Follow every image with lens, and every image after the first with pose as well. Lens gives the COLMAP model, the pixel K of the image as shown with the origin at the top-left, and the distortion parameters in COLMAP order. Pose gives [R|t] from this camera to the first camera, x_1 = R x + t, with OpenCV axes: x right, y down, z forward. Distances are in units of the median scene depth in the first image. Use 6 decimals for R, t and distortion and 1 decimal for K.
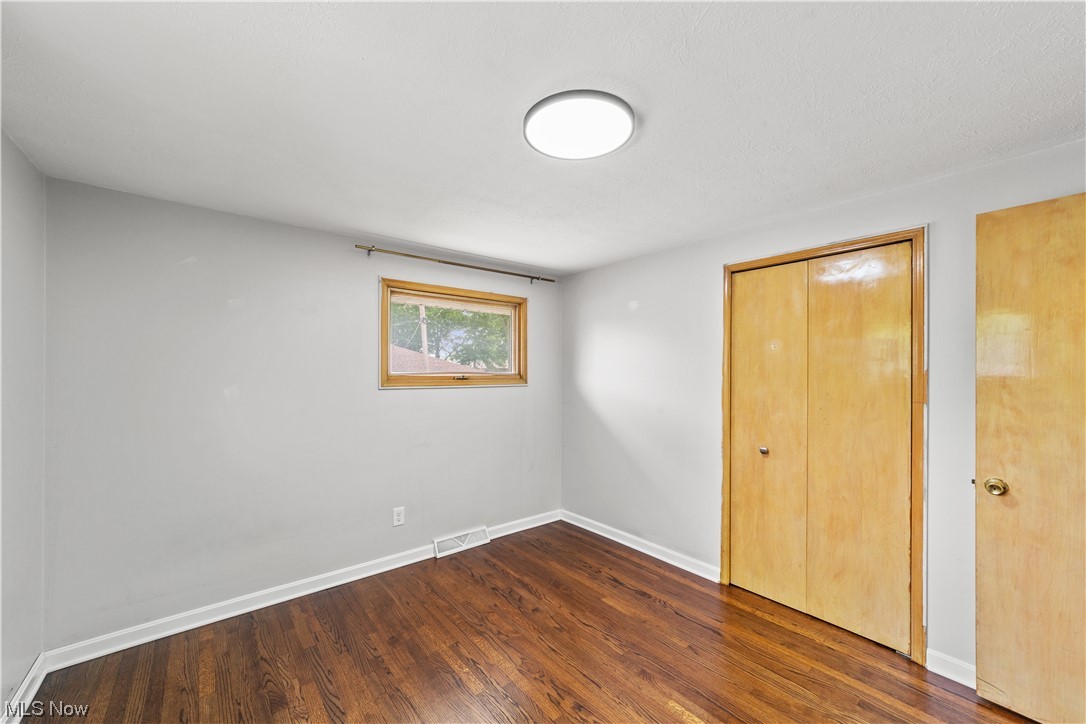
lens RADIAL K [[416.7, 0, 544.7], [0, 416.7, 364.9], [0, 0, 1]] dist [-0.017508, 0.007884]
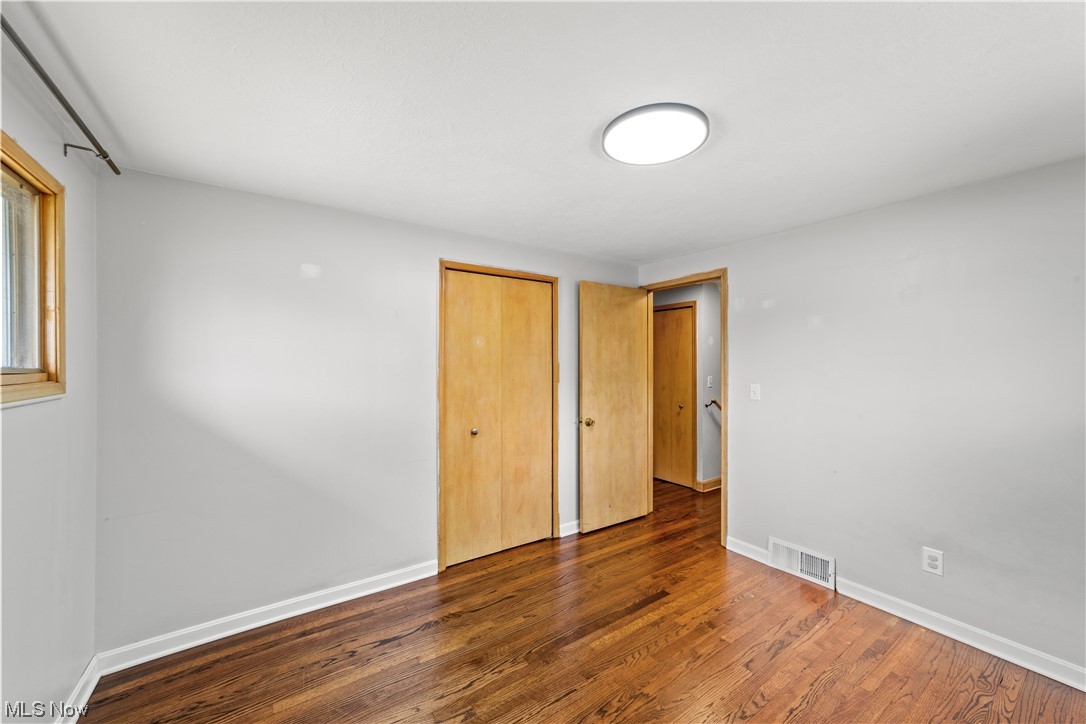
lens RADIAL K [[416.7, 0, 544.7], [0, 416.7, 364.9], [0, 0, 1]] dist [-0.017508, 0.007884]
pose [[0.080420, -0.009451, 0.996716, -0.589180], [-0.017671, 0.999784, 0.010905, 0.006502], [-0.996604, -0.018490, 0.080236, 0.713022]]
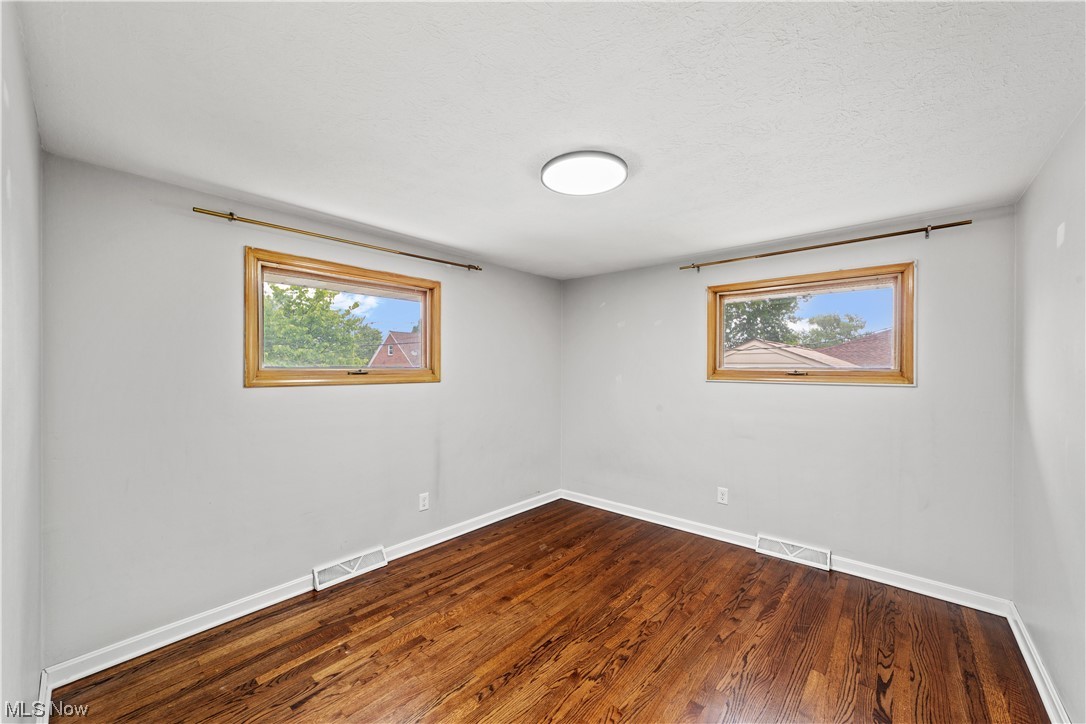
lens RADIAL K [[416.7, 0, 544.7], [0, 416.7, 364.9], [0, 0, 1]] dist [-0.017508, 0.007884]
pose [[0.162812, -0.007233, -0.986631, 0.785472], [0.013688, 0.999893, -0.005072, 0.012557], [0.986562, -0.012679, 0.162894, 0.404133]]
